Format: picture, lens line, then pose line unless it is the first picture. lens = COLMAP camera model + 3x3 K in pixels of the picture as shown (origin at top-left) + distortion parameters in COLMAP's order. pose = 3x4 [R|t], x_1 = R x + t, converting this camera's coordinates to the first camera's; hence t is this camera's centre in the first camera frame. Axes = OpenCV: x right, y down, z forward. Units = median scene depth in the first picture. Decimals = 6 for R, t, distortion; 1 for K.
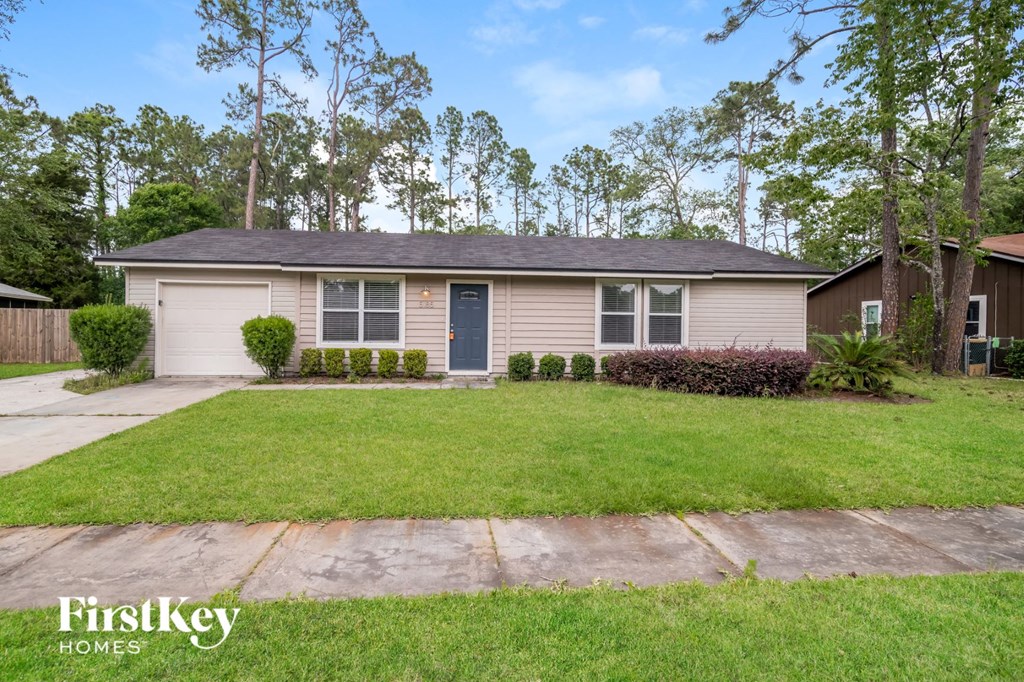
lens RADIAL K [[500.7, 0, 511.7], [0, 500.7, 319.2], [0, 0, 1]] dist [-0.004921, -0.000813]
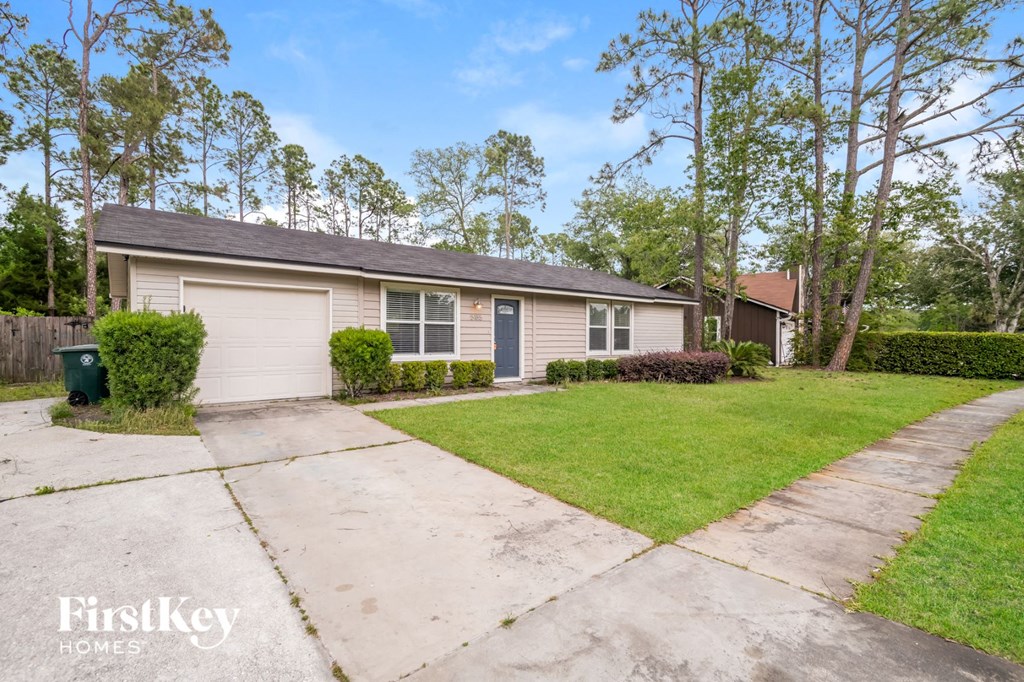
lens RADIAL K [[483.1, 0, 512.0], [0, 483.1, 341.0], [0, 0, 1]] dist [-0.014237, 0.000079]
pose [[0.814702, -0.010200, 0.579790, -0.685394], [-0.004929, 0.999687, 0.024513, -0.004505], [-0.579859, -0.022828, 0.814397, 0.128691]]
